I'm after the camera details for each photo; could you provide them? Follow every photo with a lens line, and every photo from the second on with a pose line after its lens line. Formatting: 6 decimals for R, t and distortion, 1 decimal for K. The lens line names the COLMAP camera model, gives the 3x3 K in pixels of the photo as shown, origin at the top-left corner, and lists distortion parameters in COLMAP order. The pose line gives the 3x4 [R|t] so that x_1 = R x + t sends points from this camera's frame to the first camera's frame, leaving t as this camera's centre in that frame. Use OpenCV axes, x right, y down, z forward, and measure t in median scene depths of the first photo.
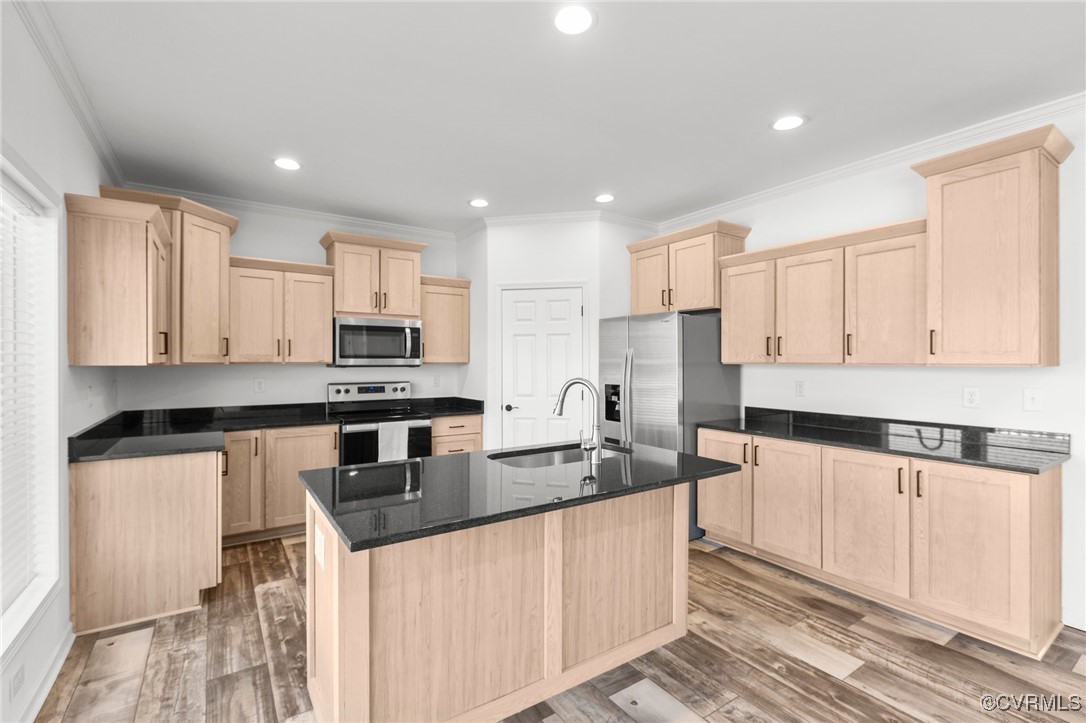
lens RADIAL K [[487.5, 0, 534.9], [0, 487.5, 362.2], [0, 0, 1]] dist [-0.001014, -0.000198]
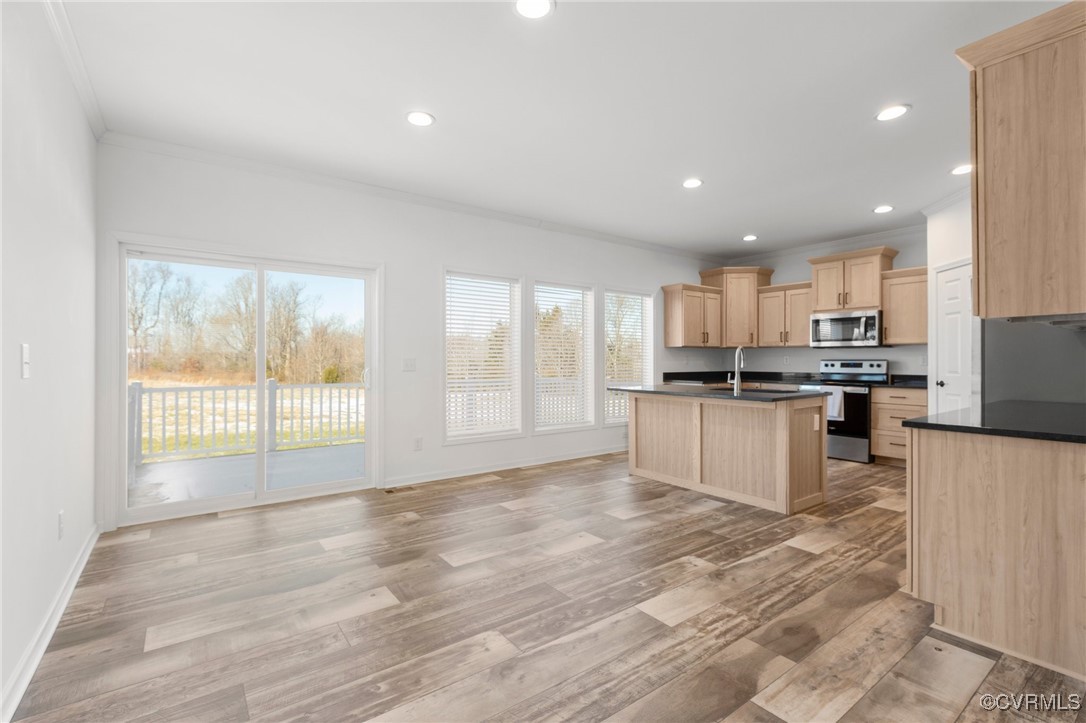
lens RADIAL K [[487.5, 0, 534.9], [0, 487.5, 362.2], [0, 0, 1]] dist [-0.001014, -0.000198]
pose [[0.028777, 0.006752, -0.999563, 1.708377], [-0.002817, 0.999974, 0.006673, 0.073947], [0.999582, 0.002624, 0.028795, 0.163791]]
